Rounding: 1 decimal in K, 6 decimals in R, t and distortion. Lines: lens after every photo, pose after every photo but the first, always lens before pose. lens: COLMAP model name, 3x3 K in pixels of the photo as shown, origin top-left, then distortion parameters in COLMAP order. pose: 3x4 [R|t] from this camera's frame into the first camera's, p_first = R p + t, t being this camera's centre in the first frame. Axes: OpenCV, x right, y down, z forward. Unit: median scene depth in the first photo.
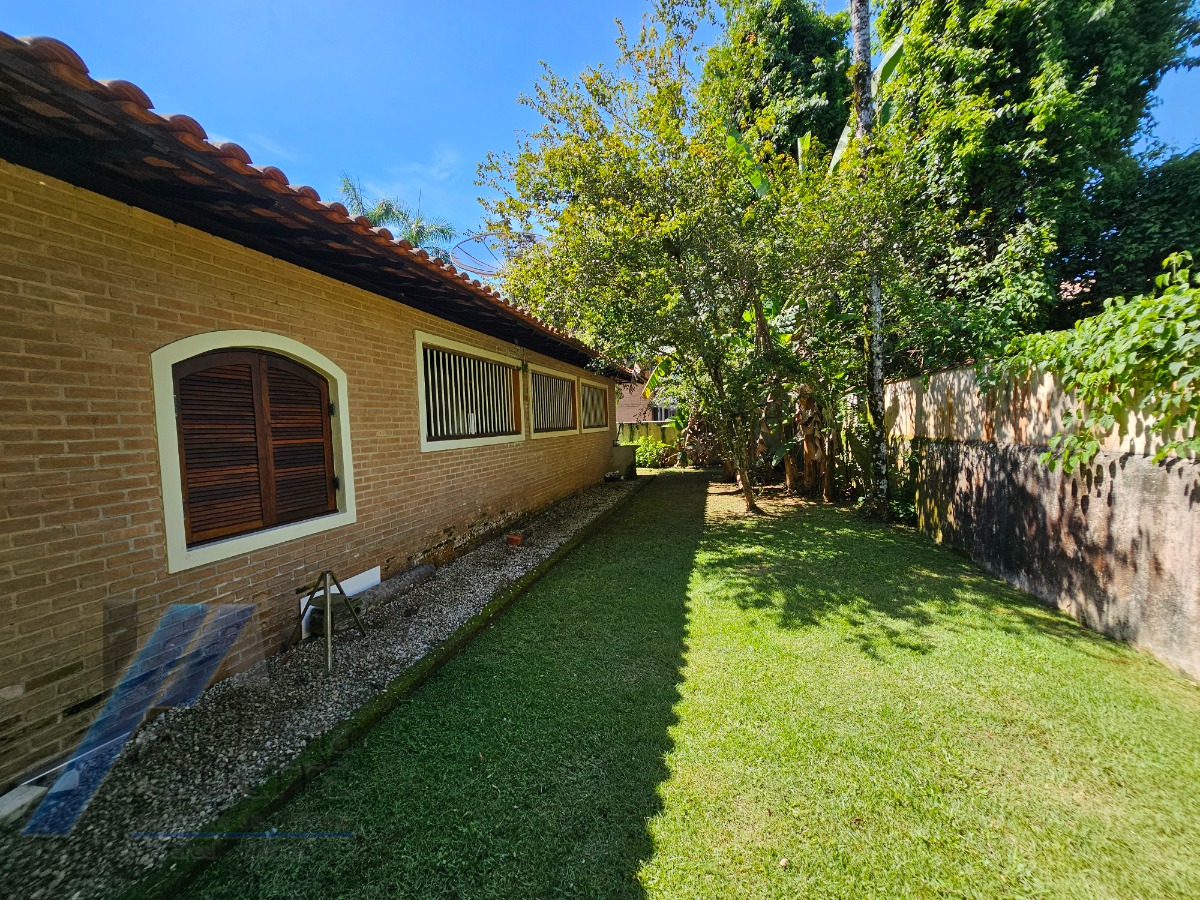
lens RADIAL K [[492.0, 0, 597.4], [0, 492.0, 449.7], [0, 0, 1]] dist [-0.002568, 0.000948]
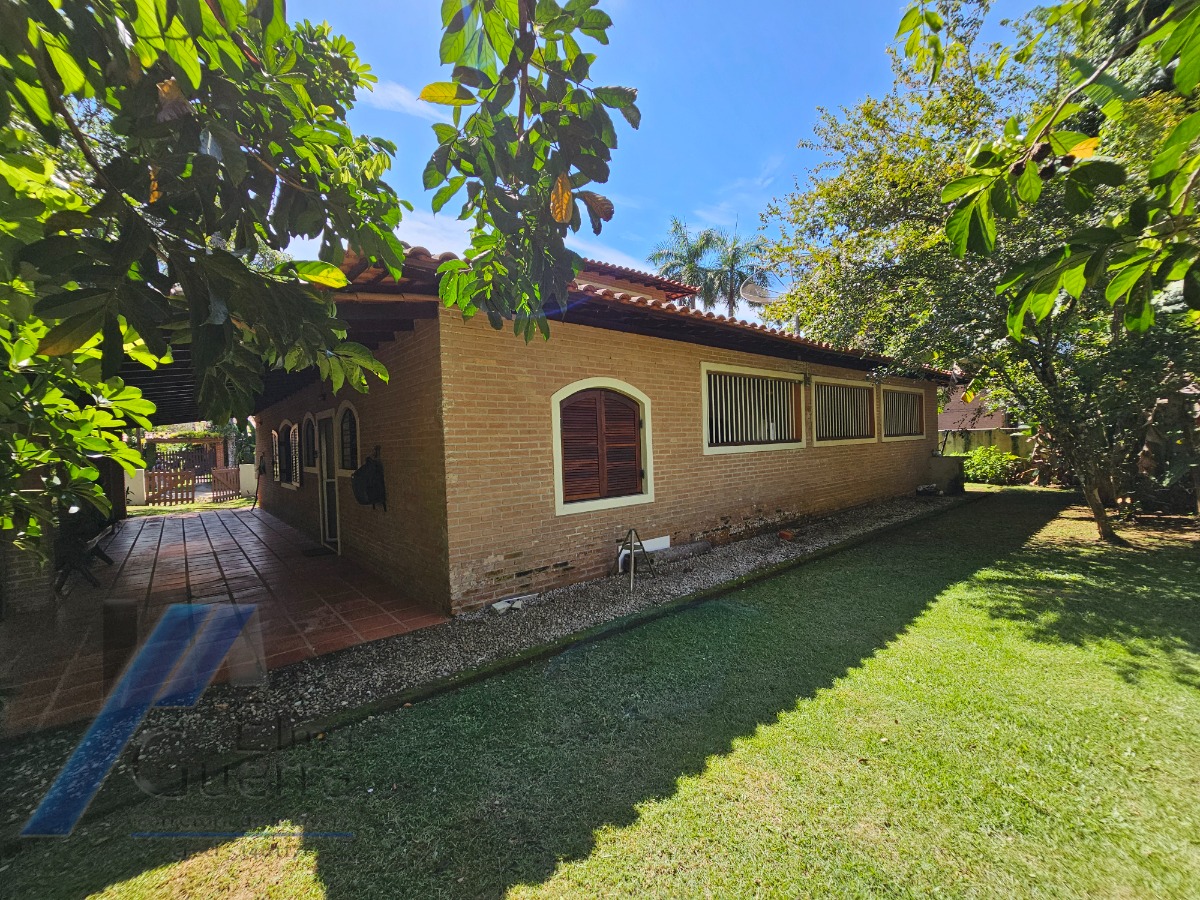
lens RADIAL K [[492.0, 0, 597.4], [0, 492.0, 449.7], [0, 0, 1]] dist [-0.002568, 0.000948]
pose [[0.811280, 0.014214, -0.584485, 0.215156], [-0.024850, 0.999639, -0.010182, 0.014161], [0.584130, 0.022785, 0.811341, -0.269138]]
